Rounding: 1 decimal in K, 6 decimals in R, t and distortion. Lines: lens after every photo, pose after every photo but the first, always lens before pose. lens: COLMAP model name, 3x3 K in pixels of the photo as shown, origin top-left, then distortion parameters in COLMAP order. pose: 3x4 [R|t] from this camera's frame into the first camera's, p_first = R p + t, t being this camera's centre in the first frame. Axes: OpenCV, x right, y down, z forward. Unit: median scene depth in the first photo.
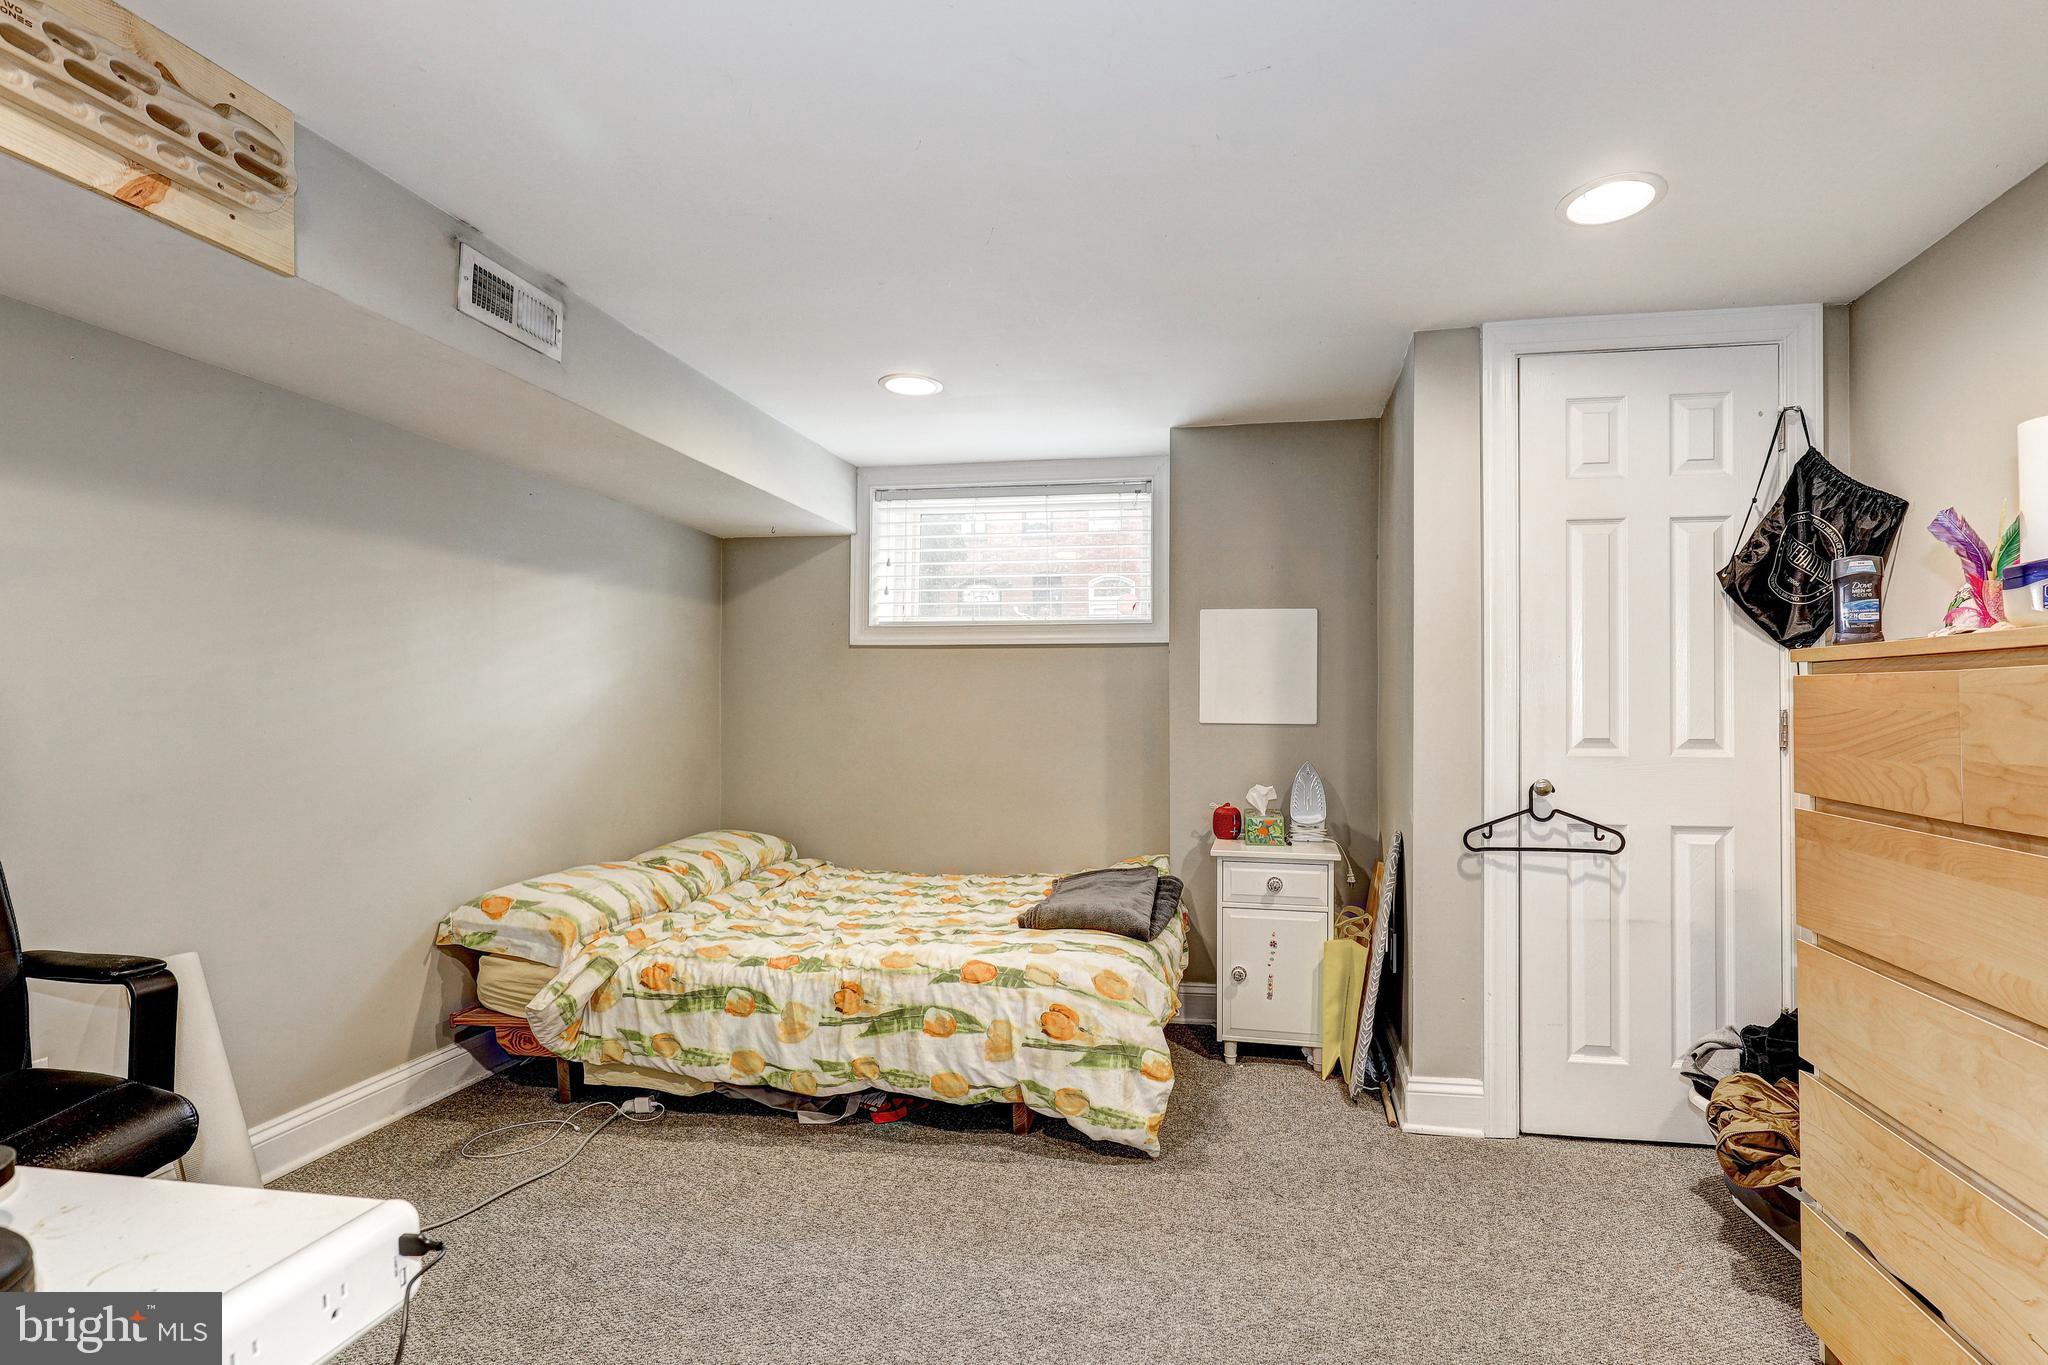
lens RADIAL K [[943.2, 0, 1091.4], [0, 943.2, 715.1], [0, 0, 1]] dist [0.000594, -0.000229]
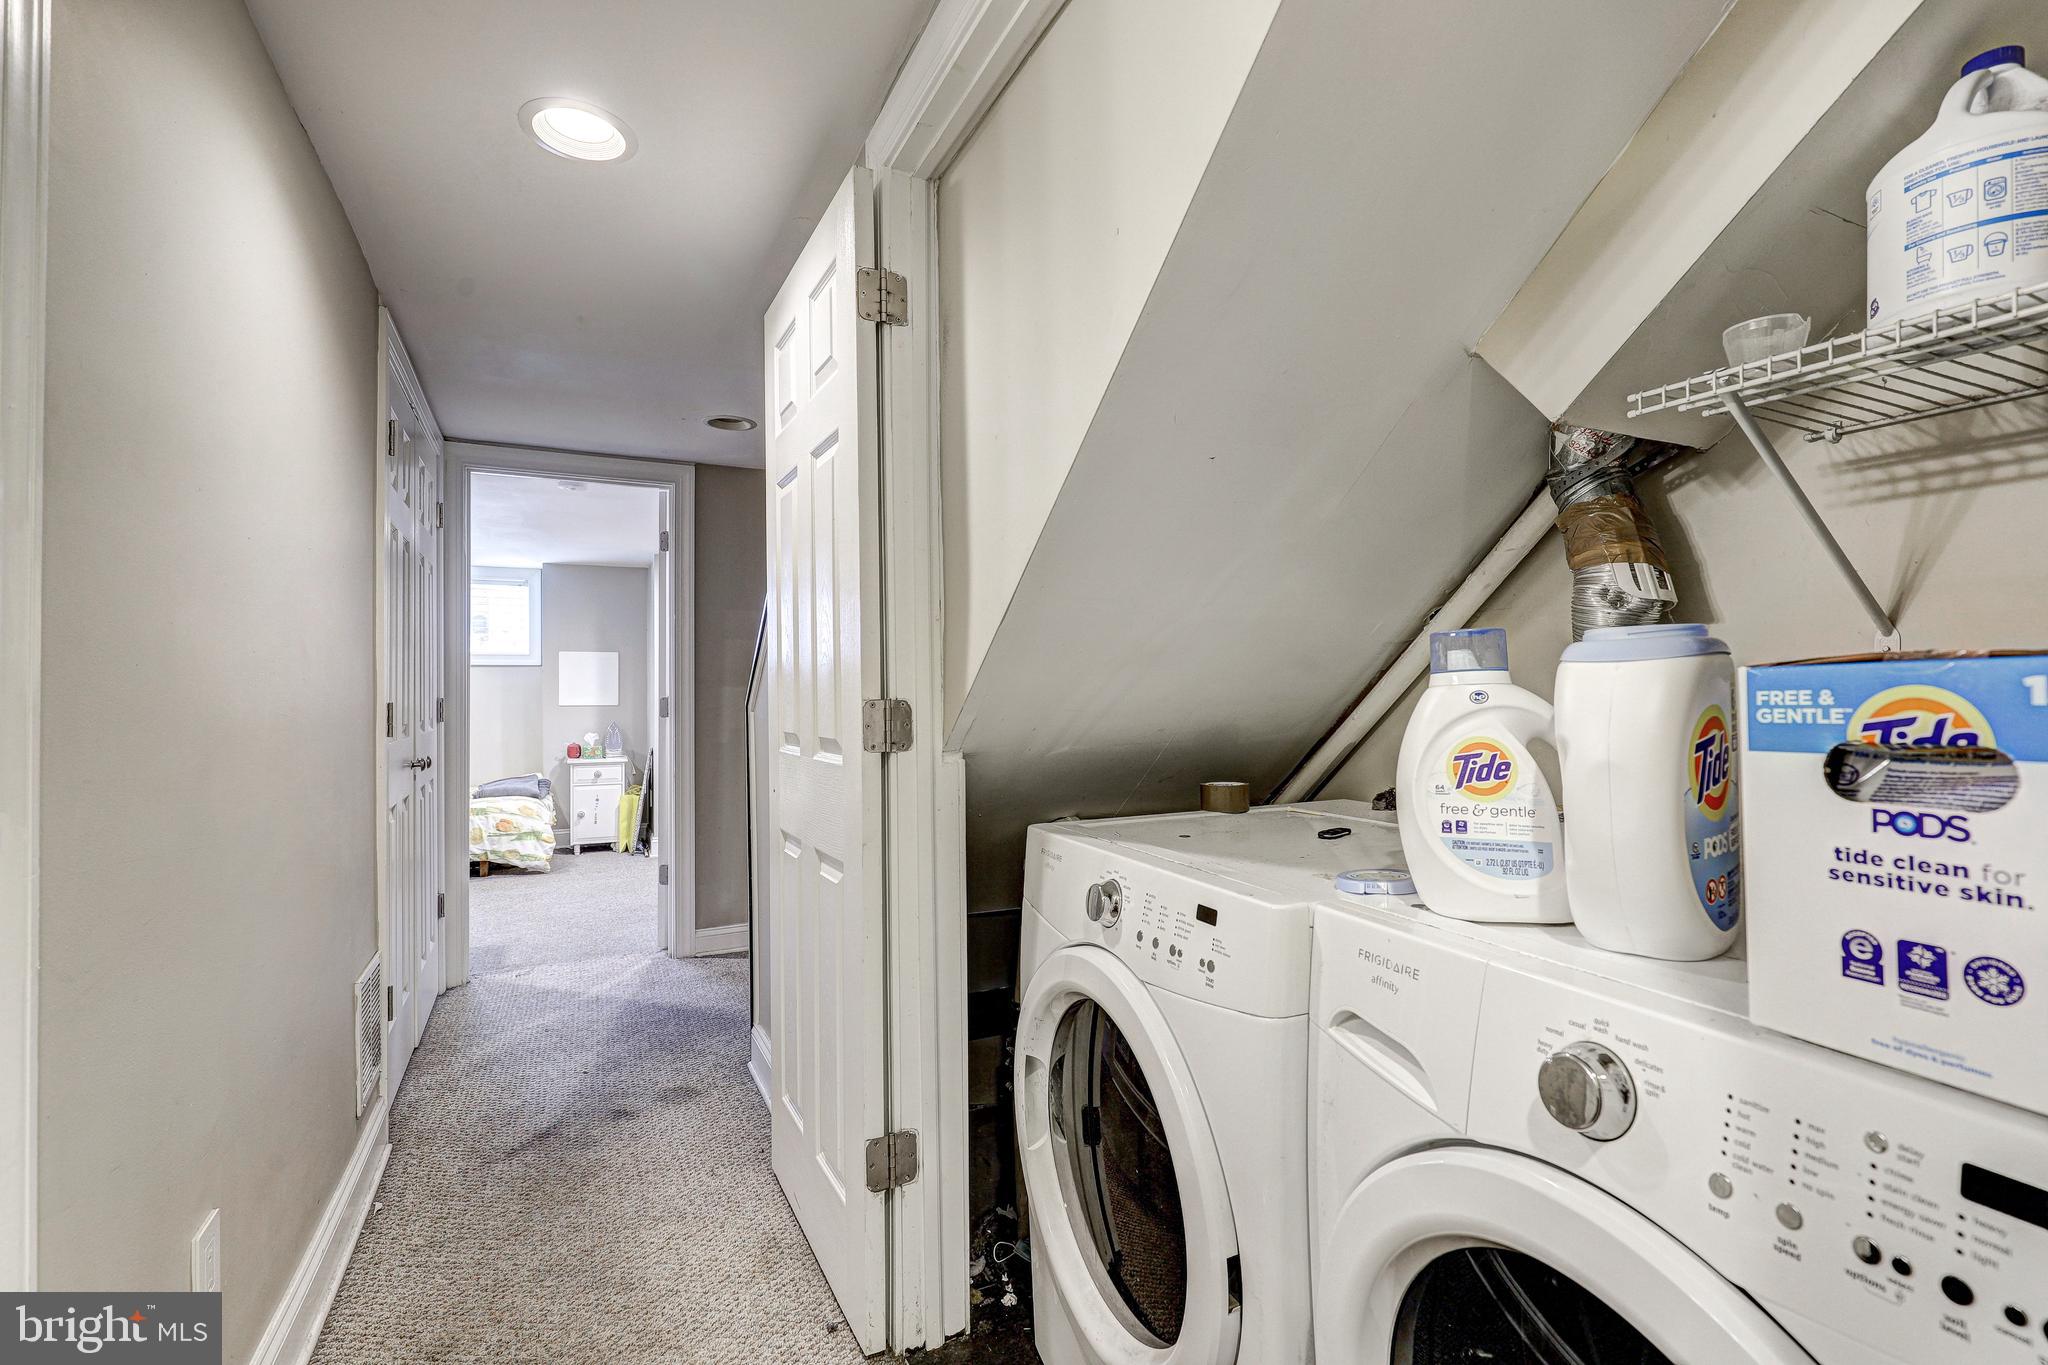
lens RADIAL K [[919.9, 0, 1021.5], [0, 919.9, 675.0], [0, 0, 1]] dist [0.000328, -0.000170]
pose [[0.814452, 0.002579, 0.580225, -0.313943], [0.013566, 0.999632, -0.023485, 0.001347], [-0.580072, 0.026999, 0.814117, -1.687231]]
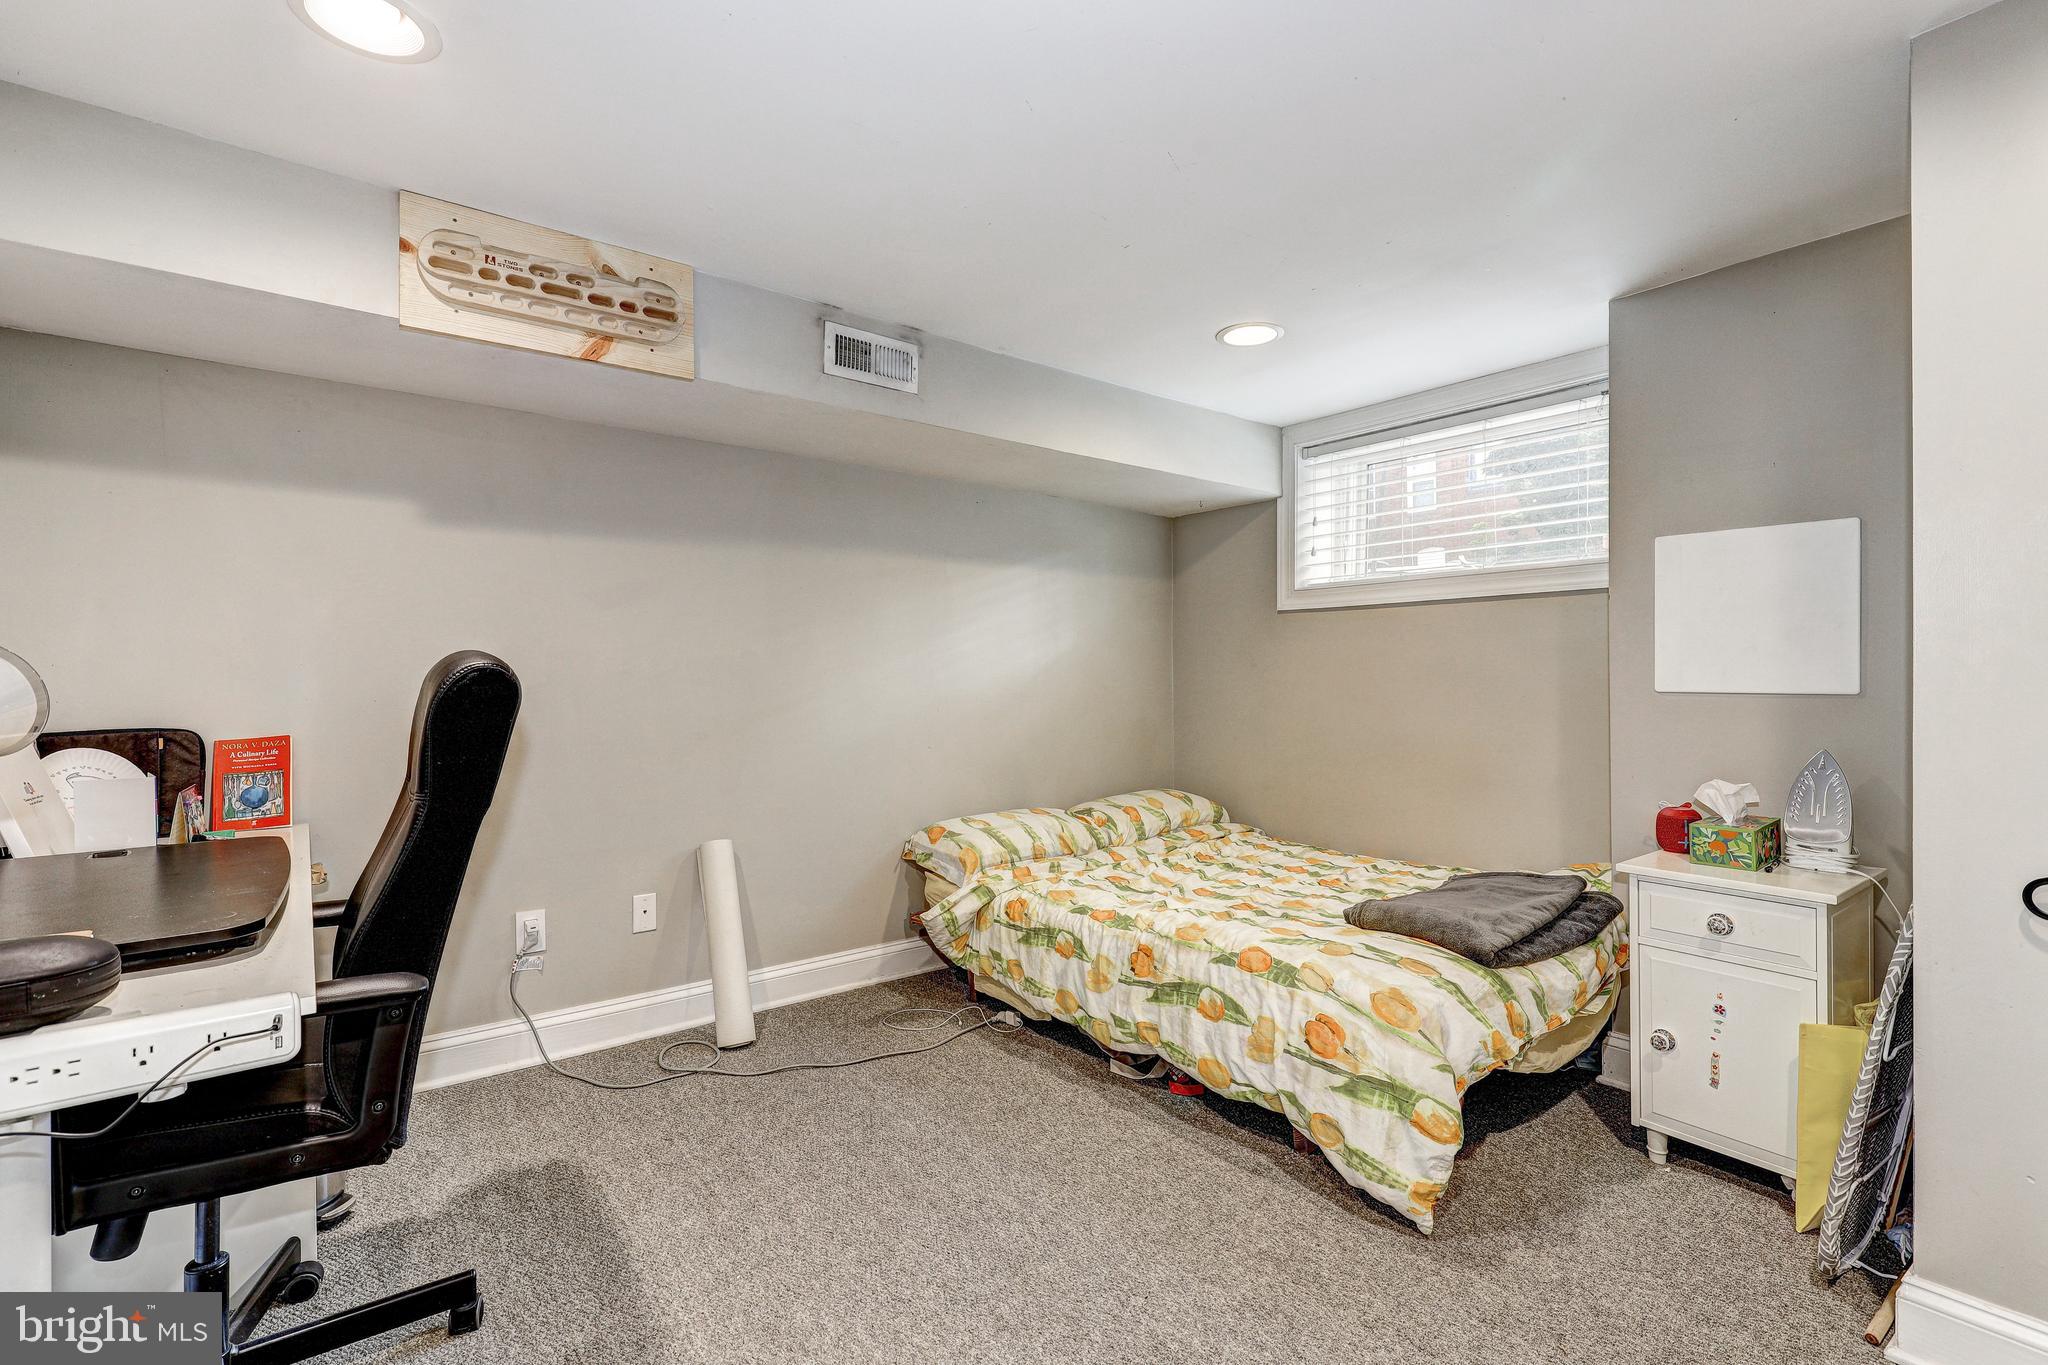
lens RADIAL K [[924.1, 0, 1031.8], [0, 924.1, 689.7], [0, 0, 1]] dist [0.001538, 0.000067]
pose [[0.744265, 0.003599, -0.667874, 0.311406], [0.001242, 0.999976, 0.006773, 0.002118], [0.667883, -0.005870, 0.744243, 0.180367]]
